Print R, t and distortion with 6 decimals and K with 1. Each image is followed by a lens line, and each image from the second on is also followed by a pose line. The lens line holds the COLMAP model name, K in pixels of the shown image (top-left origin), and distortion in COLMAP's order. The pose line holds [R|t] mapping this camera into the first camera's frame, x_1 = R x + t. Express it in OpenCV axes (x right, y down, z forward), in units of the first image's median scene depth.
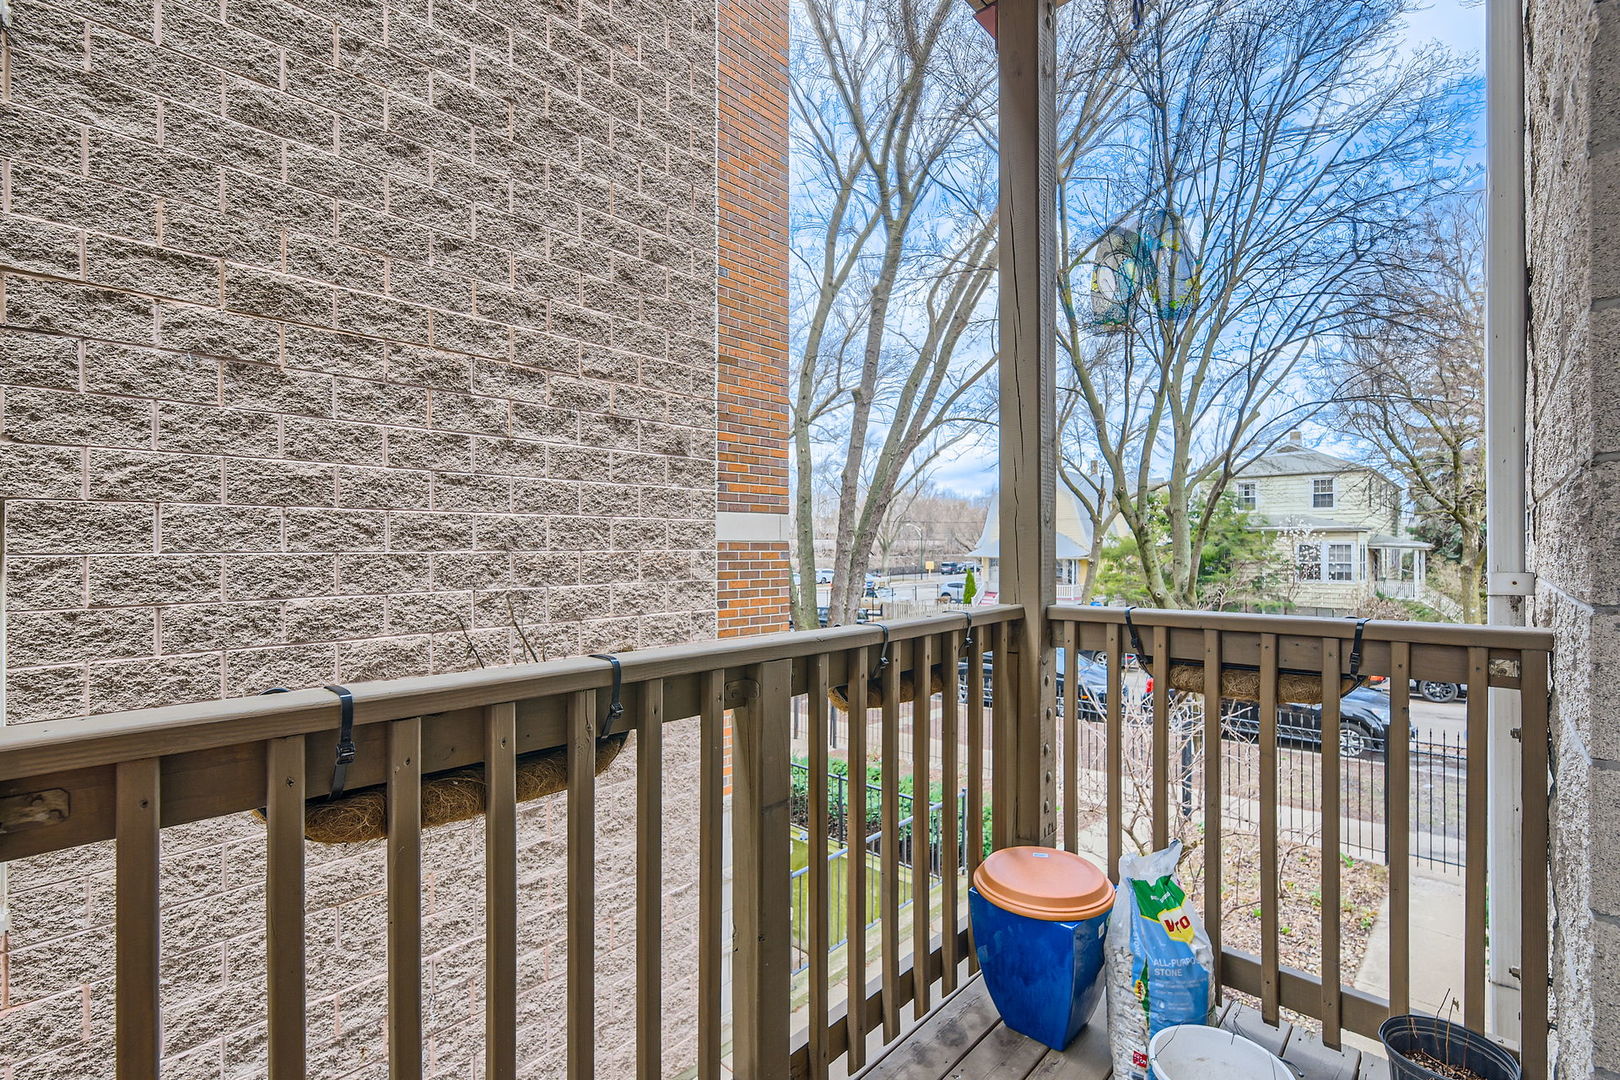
lens RADIAL K [[707.4, 0, 809.7], [0, 707.4, 538.9], [0, 0, 1]] dist [-0.005373, -0.000462]
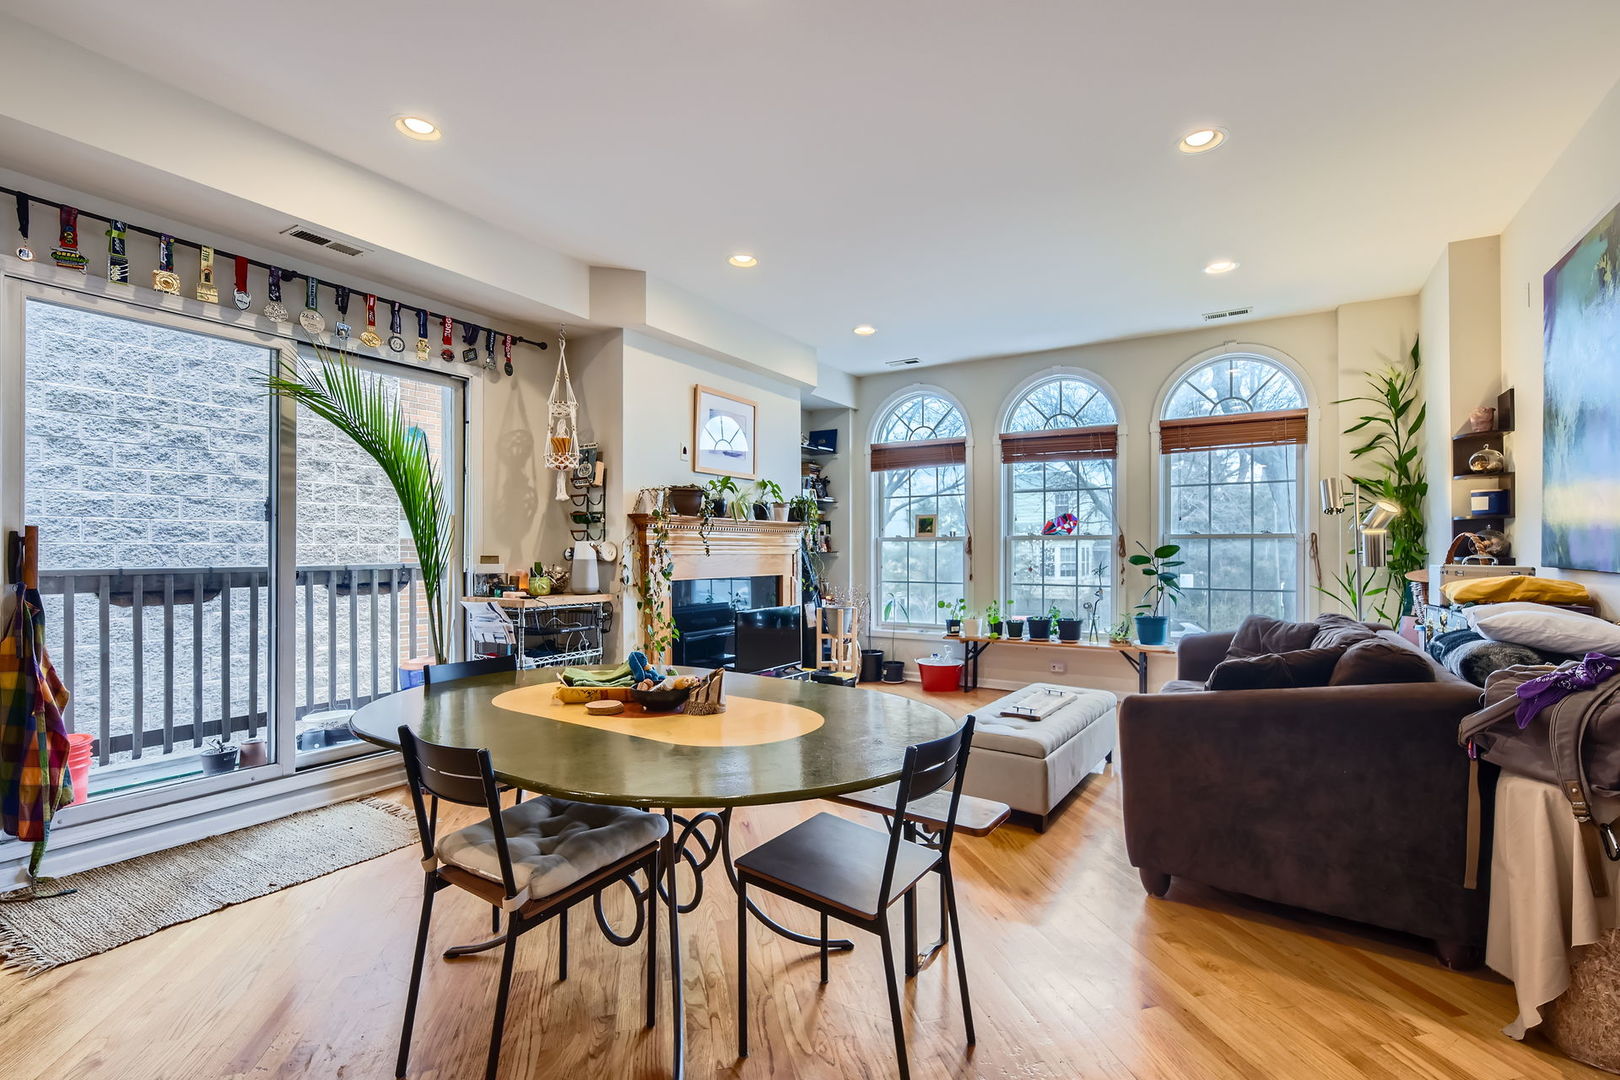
lens RADIAL K [[707.4, 0, 816.8], [0, 707.4, 544.7], [0, 0, 1]] dist [-0.005373, -0.000462]
pose [[0.980880, 0.002586, 0.194596, 0.669132], [-0.003025, 0.999994, 0.001956, 0.014200], [-0.194590, -0.002507, 0.980881, -1.009956]]
